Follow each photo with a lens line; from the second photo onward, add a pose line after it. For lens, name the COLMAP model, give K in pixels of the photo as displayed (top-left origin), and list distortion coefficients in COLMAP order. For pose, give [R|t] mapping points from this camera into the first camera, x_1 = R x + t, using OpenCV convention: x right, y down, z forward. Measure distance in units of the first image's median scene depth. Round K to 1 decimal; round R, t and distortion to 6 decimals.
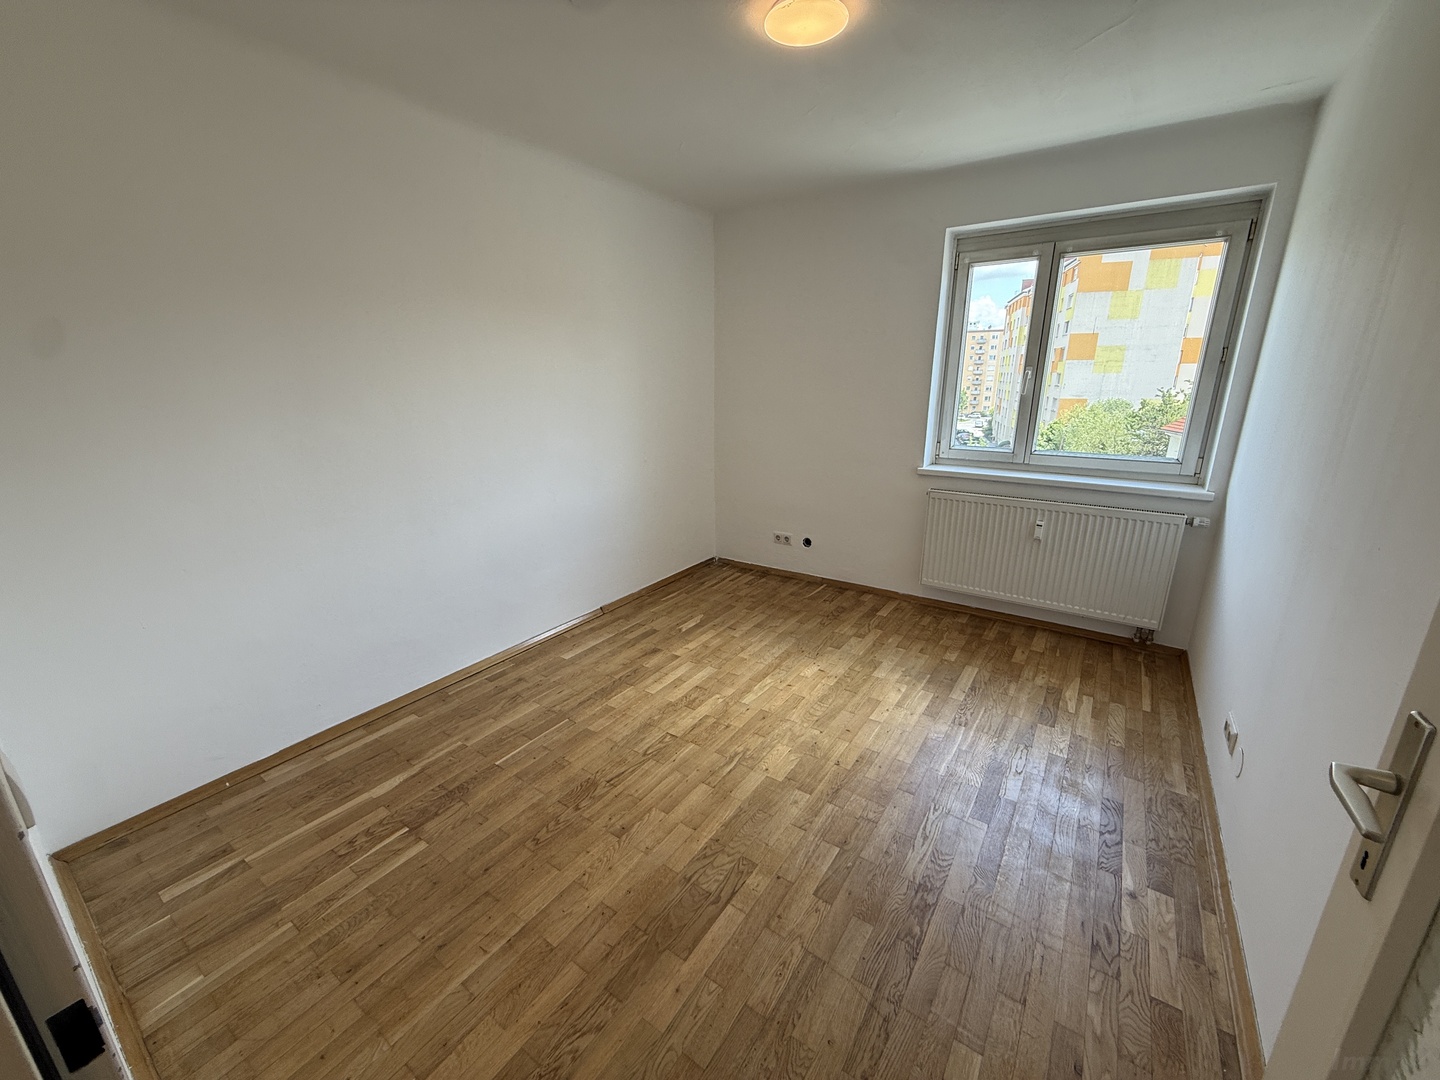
lens RADIAL K [[573.0, 0, 716.4], [0, 573.0, 541.2], [0, 0, 1]] dist [0.000248, 0.000124]
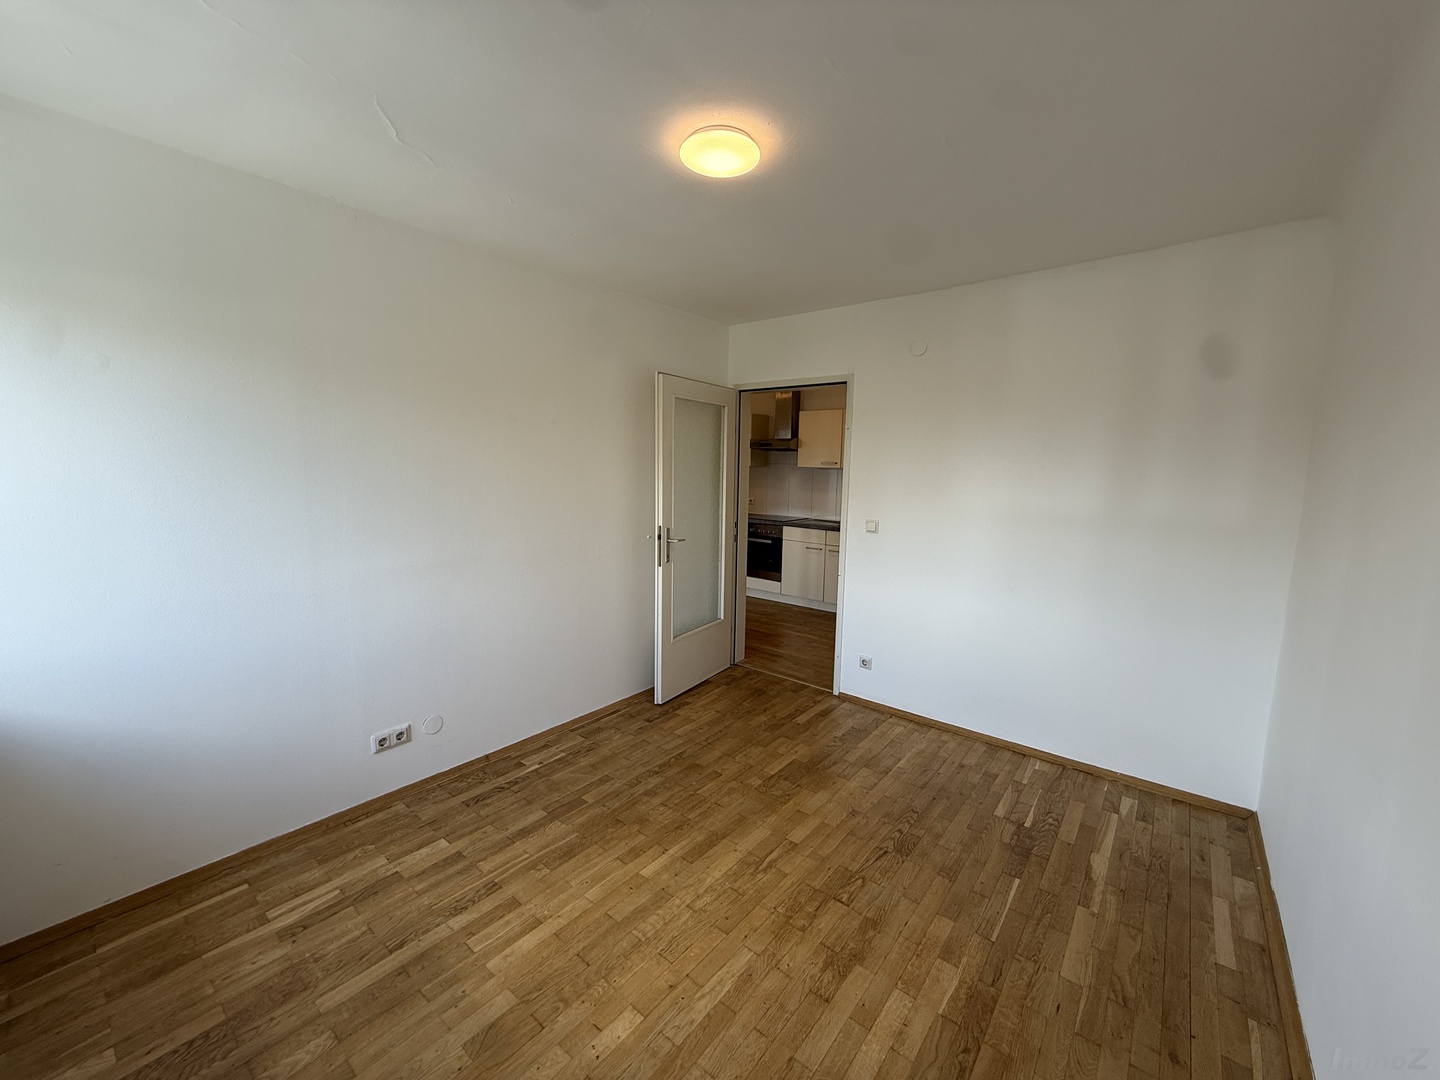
lens RADIAL K [[573.0, 0, 716.4], [0, 573.0, 541.2], [0, 0, 1]] dist [0.000248, 0.000124]
pose [[-0.997085, -0.019174, 0.073849, 0.057391], [0.012804, 0.912132, 0.409696, -0.530699], [-0.075216, 0.409447, -0.909228, 1.704200]]
